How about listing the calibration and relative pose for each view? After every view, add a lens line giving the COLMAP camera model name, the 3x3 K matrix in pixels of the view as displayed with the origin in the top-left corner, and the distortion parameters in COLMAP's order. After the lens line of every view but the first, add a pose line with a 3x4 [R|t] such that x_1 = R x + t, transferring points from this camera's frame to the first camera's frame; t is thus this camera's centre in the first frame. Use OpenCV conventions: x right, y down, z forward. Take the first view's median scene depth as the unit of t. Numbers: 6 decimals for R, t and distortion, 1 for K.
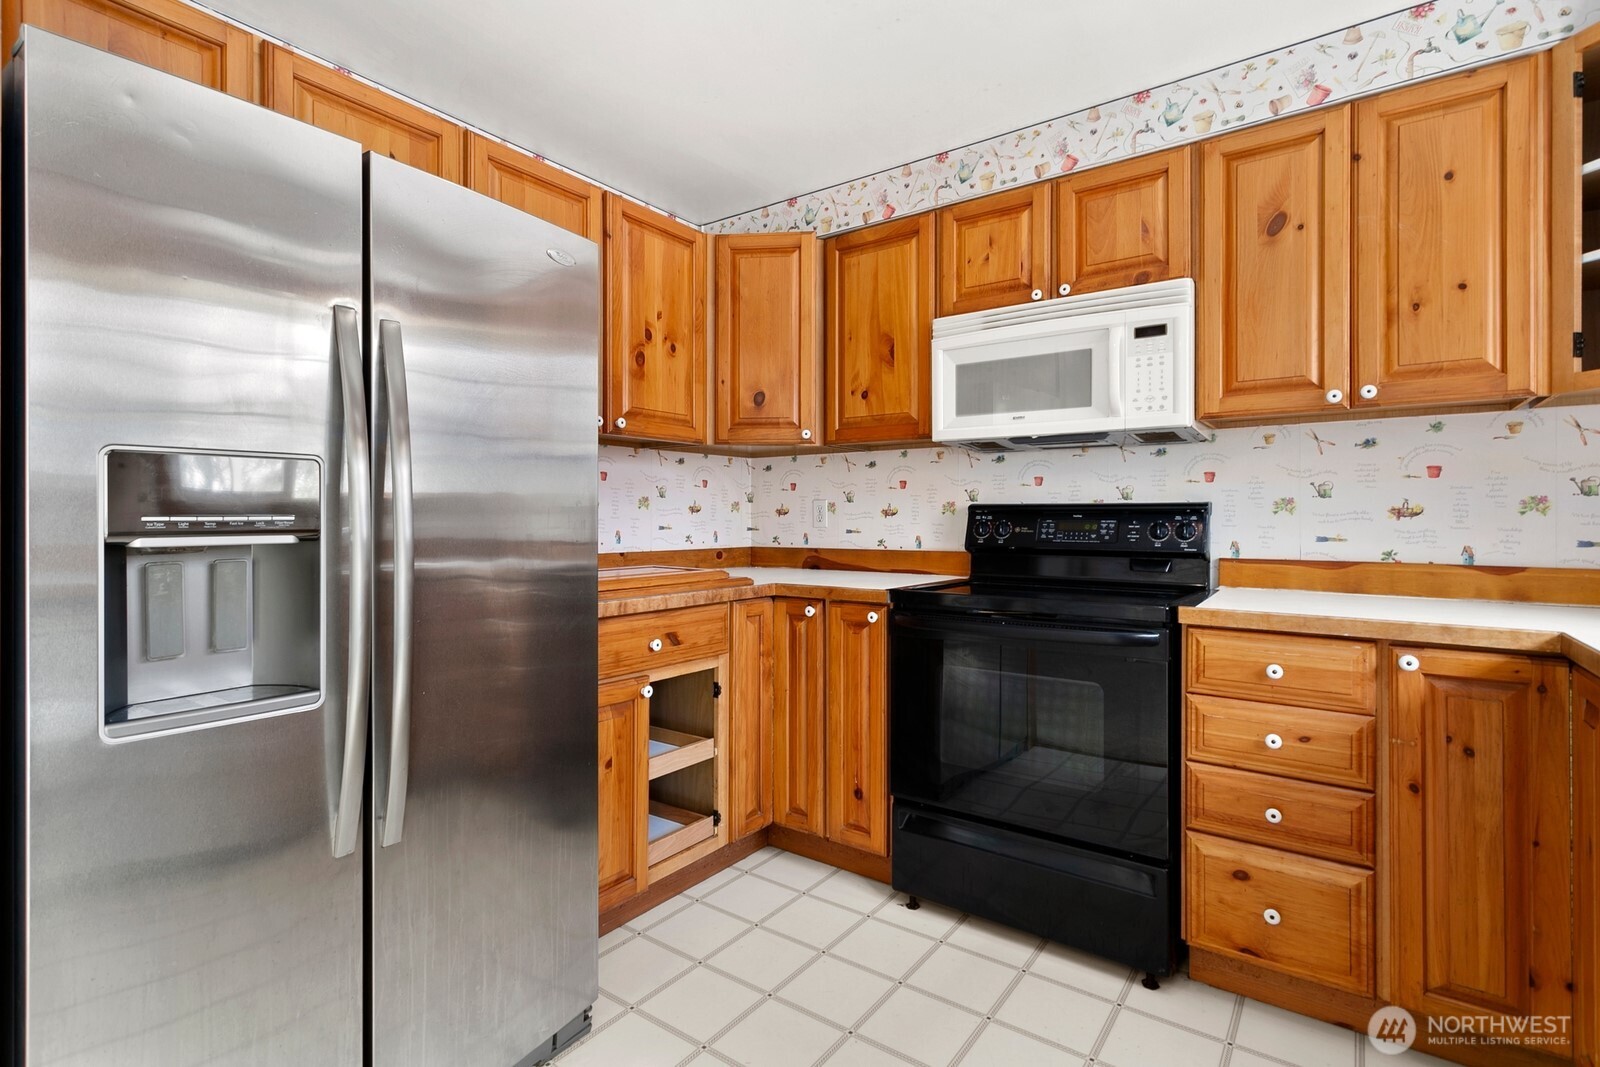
lens RADIAL K [[771.1, 0, 800.4], [0, 771.1, 520.0], [0, 0, 1]] dist [0.002714, 0.000549]
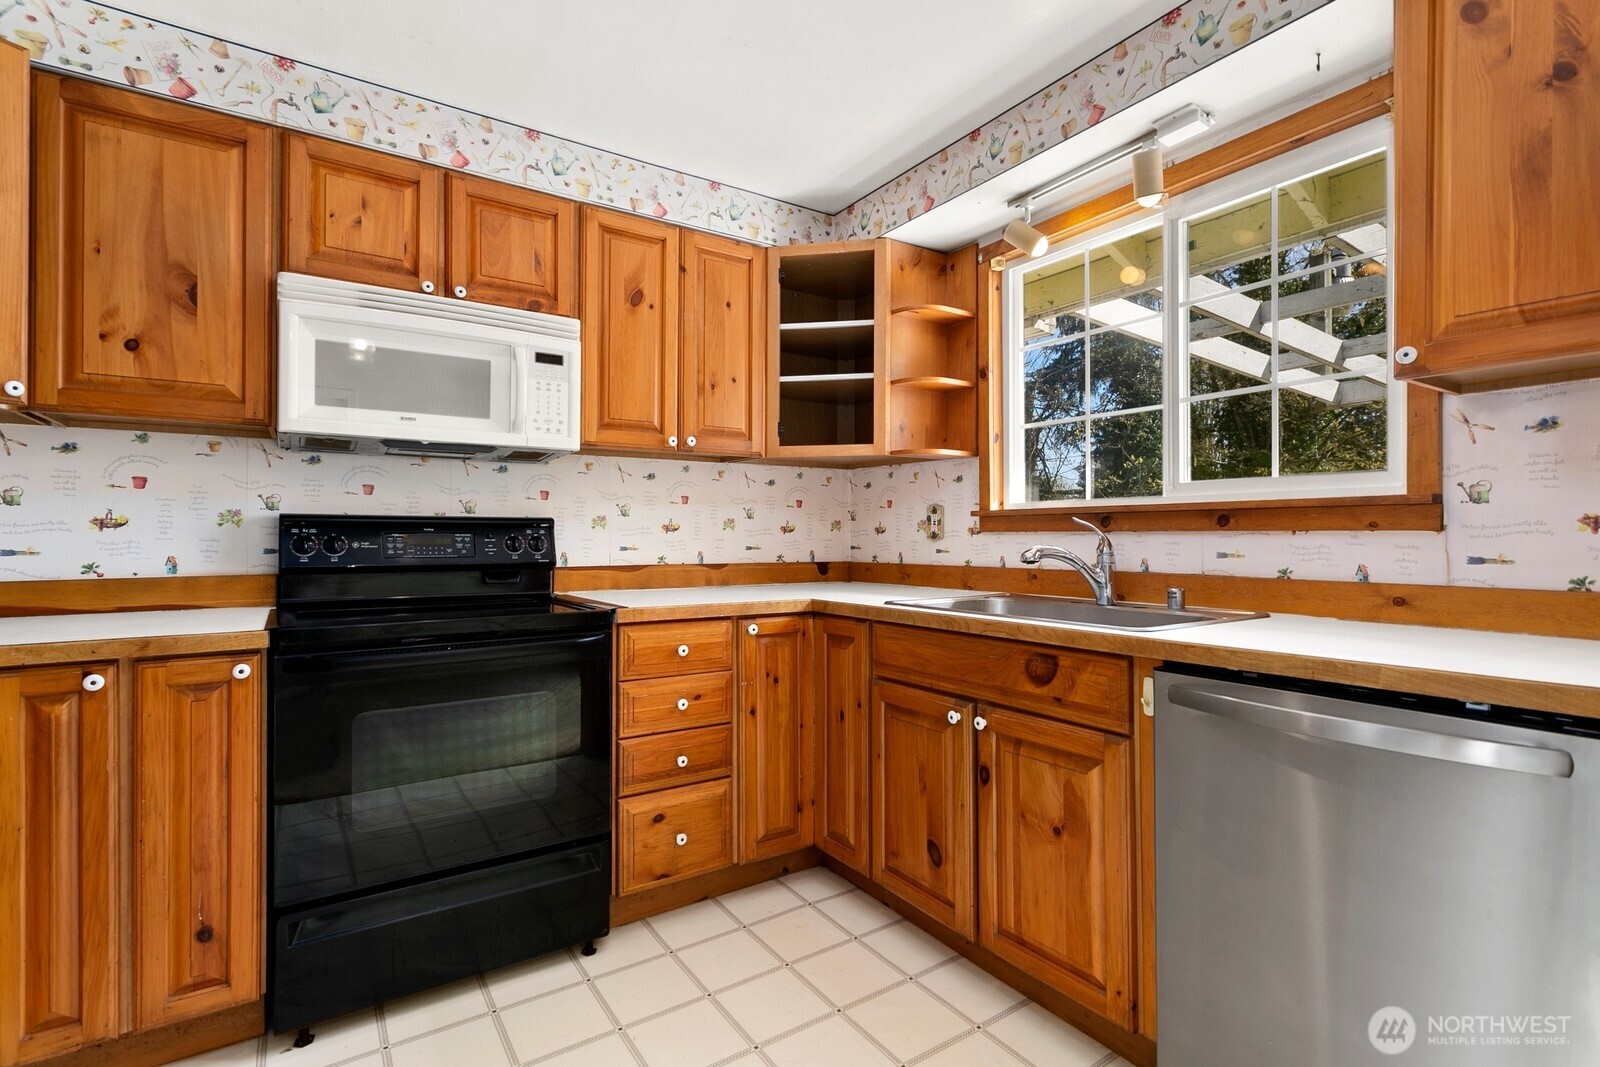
lens RADIAL K [[749.8, 0, 800.0], [0, 749.8, 533.5], [0, 0, 1]] dist [-0.000022, 0.000678]
pose [[0.346342, -0.001684, 0.938107, -0.390769], [-0.000975, 0.999997, 0.002155, -0.003048], [-0.938108, -0.001661, 0.346340, 0.293743]]
